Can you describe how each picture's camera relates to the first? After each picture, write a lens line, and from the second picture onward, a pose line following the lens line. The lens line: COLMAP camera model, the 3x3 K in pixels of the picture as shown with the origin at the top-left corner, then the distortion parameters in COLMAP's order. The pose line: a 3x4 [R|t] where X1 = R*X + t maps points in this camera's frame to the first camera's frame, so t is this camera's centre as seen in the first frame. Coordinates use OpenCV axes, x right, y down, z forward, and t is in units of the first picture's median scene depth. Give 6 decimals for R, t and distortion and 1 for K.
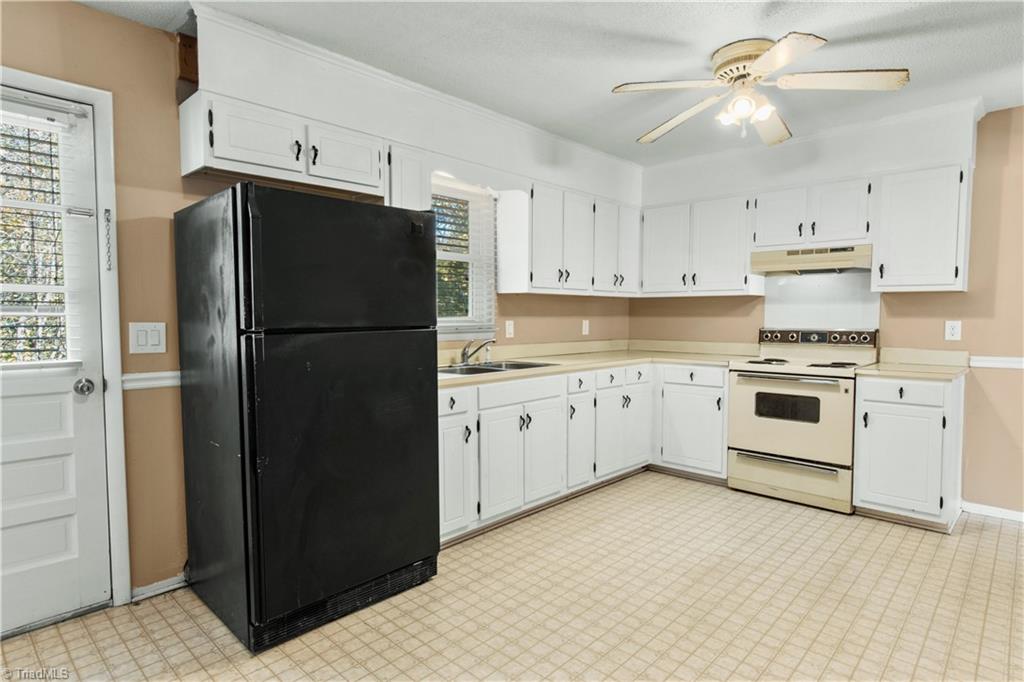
lens RADIAL K [[552.9, 0, 515.1], [0, 552.9, 344.8], [0, 0, 1]] dist [0.011283, -0.003775]
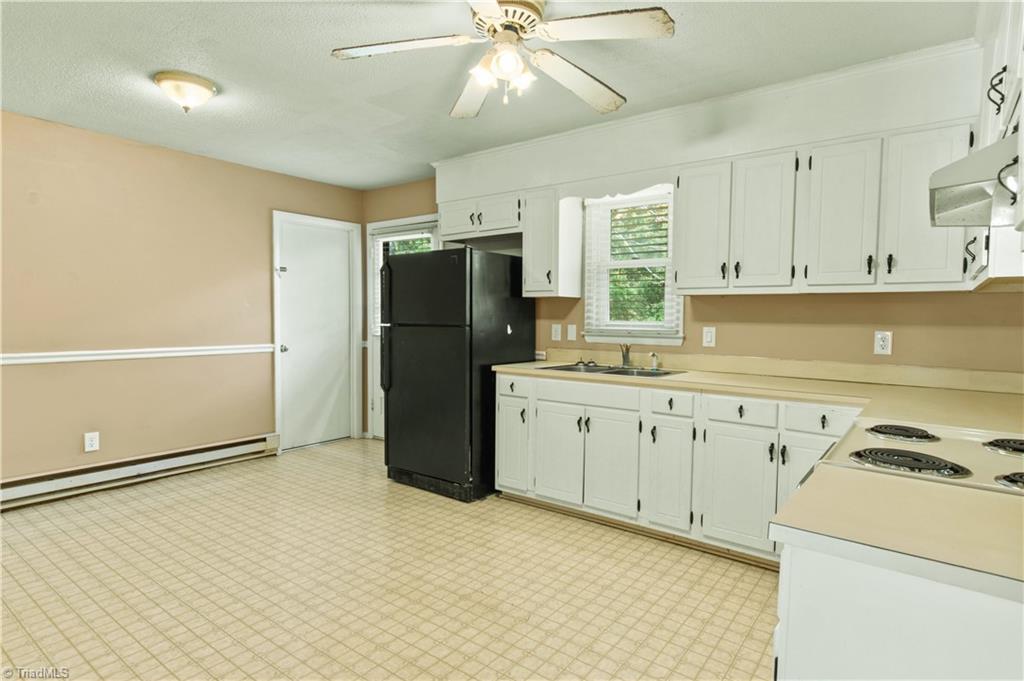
lens RADIAL K [[552.9, 0, 537.6], [0, 552.9, 339.8], [0, 0, 1]] dist [0.011283, -0.003775]
pose [[0.122958, 0.042915, -0.991484, 1.083157], [-0.065940, 0.997210, 0.034985, -0.048372], [0.990219, 0.061077, 0.125444, 0.834822]]
